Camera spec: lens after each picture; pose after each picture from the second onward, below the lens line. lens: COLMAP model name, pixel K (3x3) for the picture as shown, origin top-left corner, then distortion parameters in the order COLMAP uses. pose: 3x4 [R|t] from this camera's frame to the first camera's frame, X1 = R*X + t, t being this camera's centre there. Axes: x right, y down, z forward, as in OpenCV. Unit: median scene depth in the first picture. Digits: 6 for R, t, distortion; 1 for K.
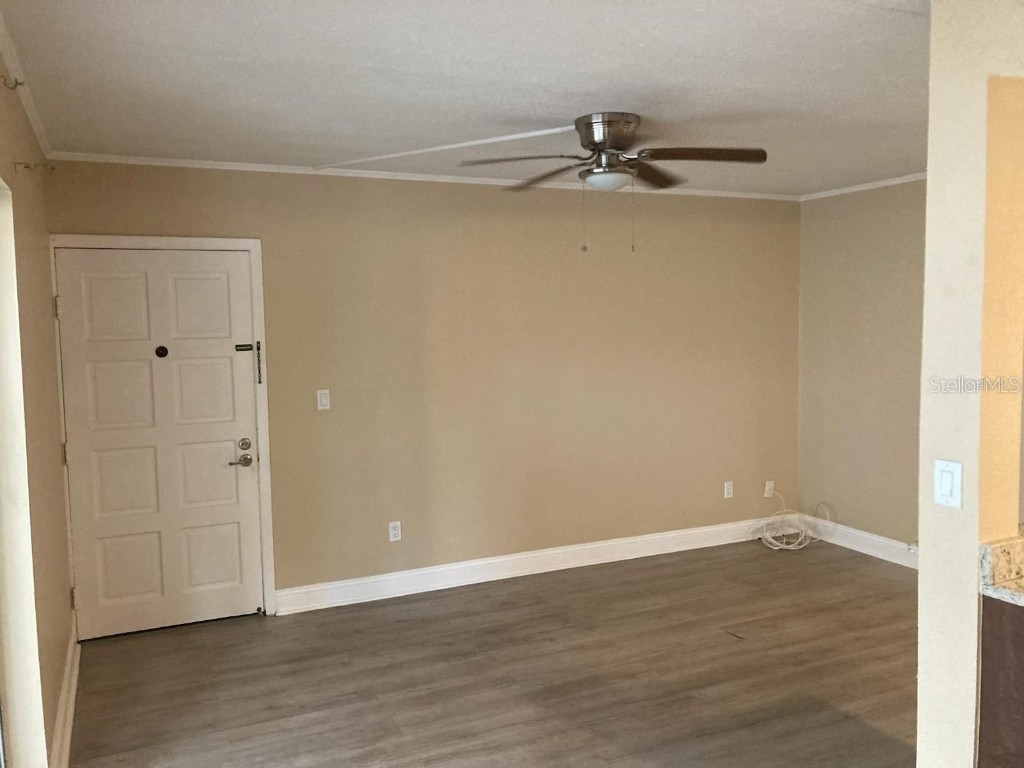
lens RADIAL K [[830.1, 0, 512.0], [0, 830.1, 384.0], [0, 0, 1]] dist [0.020224, -0.003467]
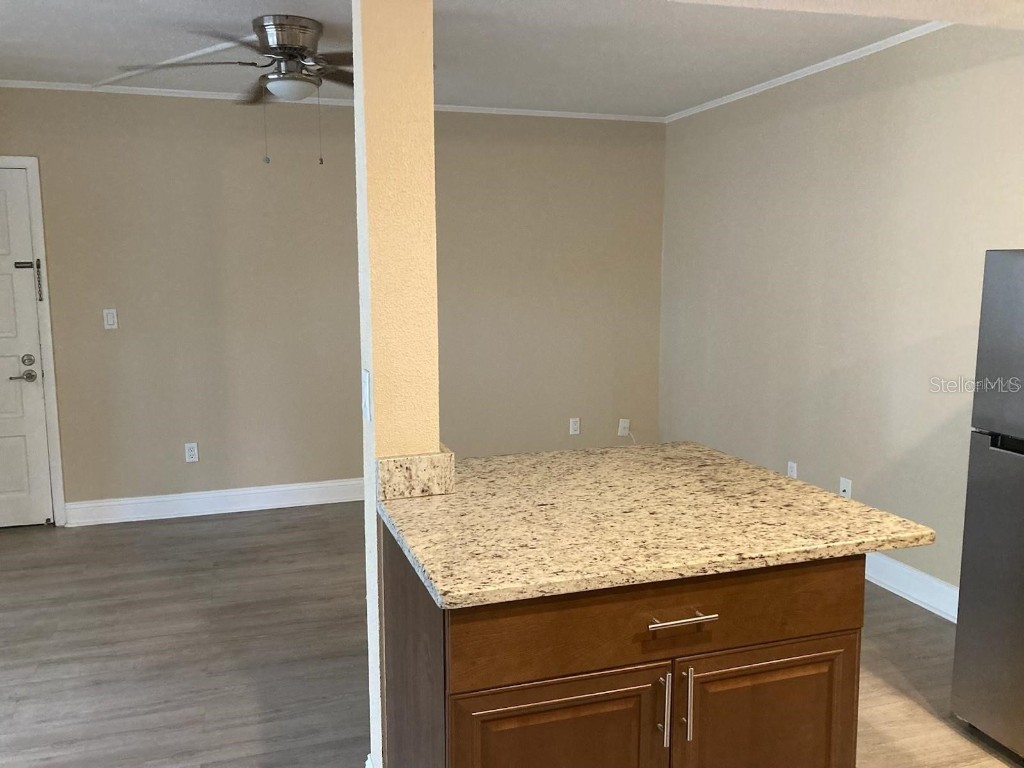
lens RADIAL K [[833.5, 0, 513.7], [0, 833.5, 375.8], [0, 0, 1]] dist [0.011547, -0.007064]
pose [[0.993182, 0.028016, -0.113153, 0.401070], [-0.021786, 0.998197, 0.055928, 0.021669], [0.114516, -0.053082, 0.992002, 0.047083]]
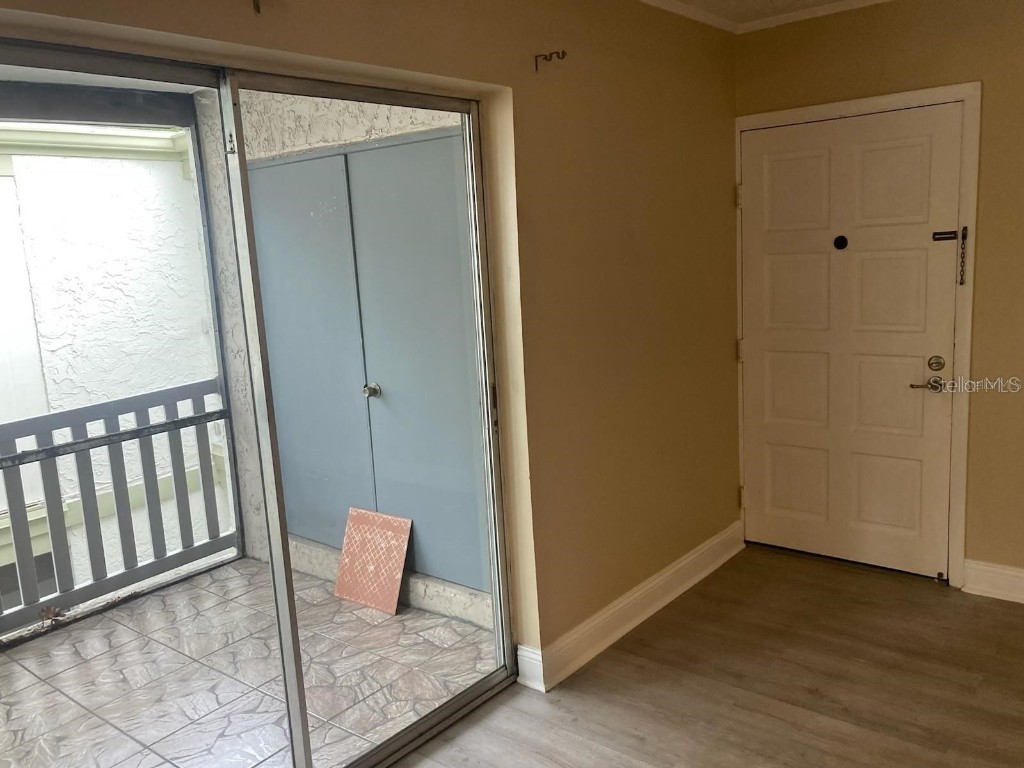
lens RADIAL K [[857.5, 0, 512.0], [0, 857.5, 384.0], [0, 0, 1]] dist [0.044980, -0.006921]
pose [[0.438582, 0.145602, -0.886818, 0.226498], [-0.020781, 0.988167, 0.151965, -0.022908], [0.898451, -0.048220, 0.436418, 0.305227]]
